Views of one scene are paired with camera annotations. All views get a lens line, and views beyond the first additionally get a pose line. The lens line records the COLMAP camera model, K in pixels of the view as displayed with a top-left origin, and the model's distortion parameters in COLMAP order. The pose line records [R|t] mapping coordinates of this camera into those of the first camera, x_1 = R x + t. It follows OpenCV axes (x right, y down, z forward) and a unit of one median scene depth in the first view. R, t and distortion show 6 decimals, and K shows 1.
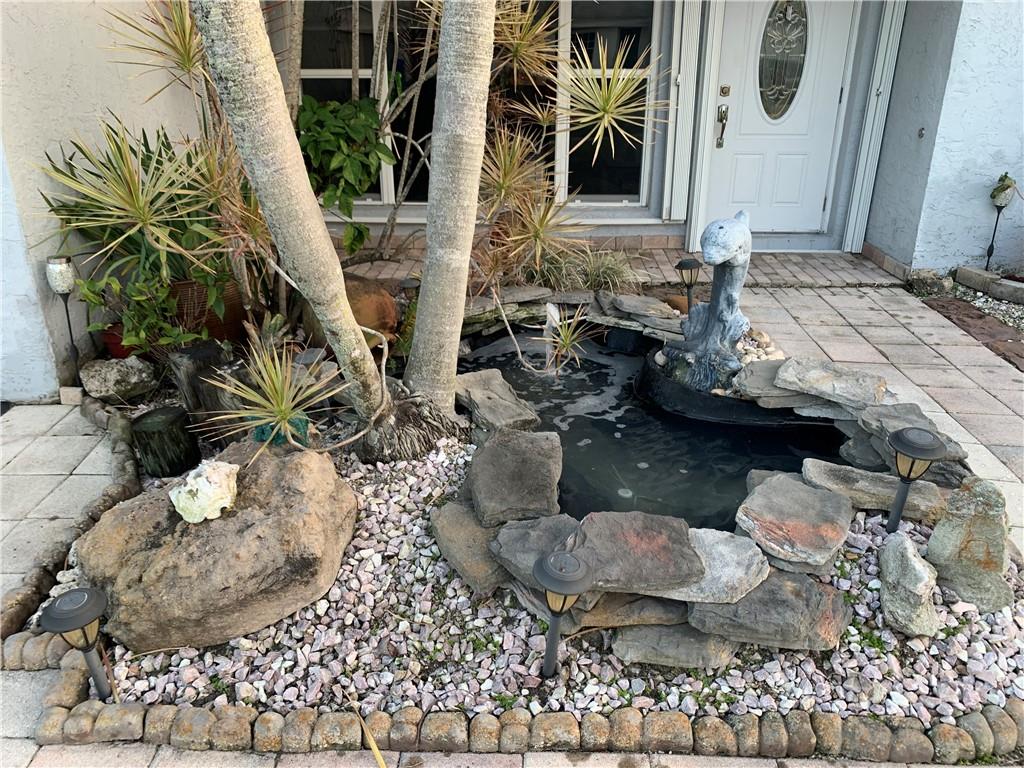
lens RADIAL K [[779.7, 0, 507.5], [0, 779.7, 379.8], [0, 0, 1]] dist [0.038164, -0.060238]
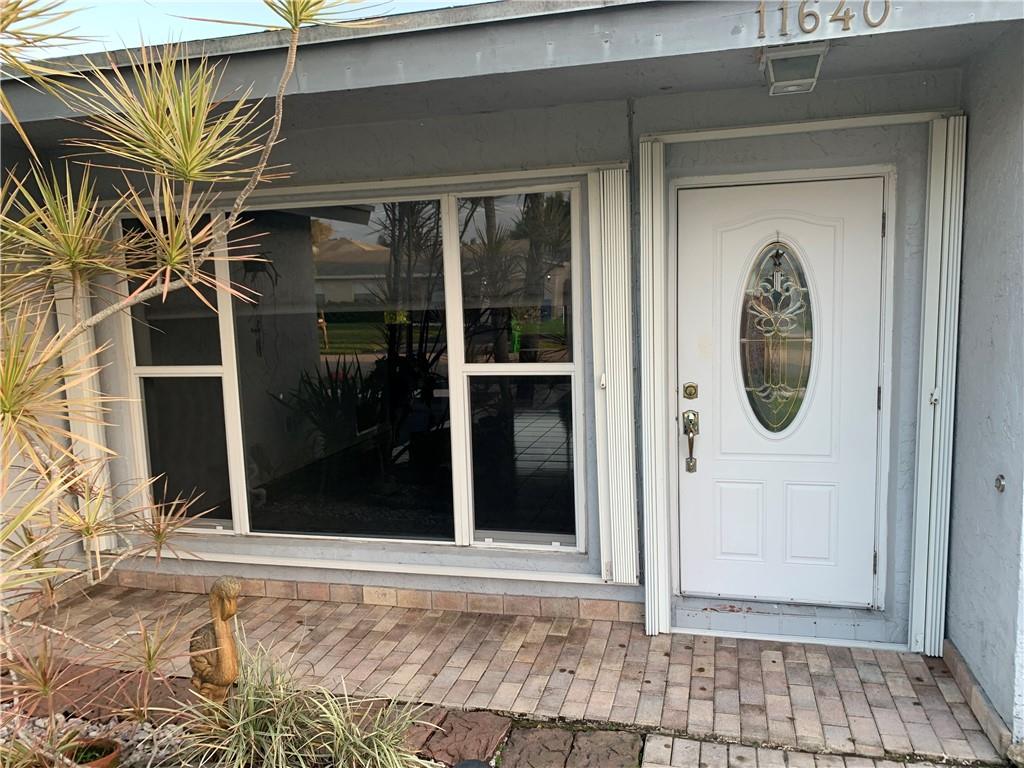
lens RADIAL K [[779.7, 0, 517.3], [0, 779.7, 386.2], [0, 0, 1]] dist [0.038164, -0.060238]
pose [[0.975547, -0.005118, -0.219732, 0.273012], [-0.051266, 0.966855, -0.250126, -0.194484], [0.213729, 0.255274, 0.942950, 0.333840]]
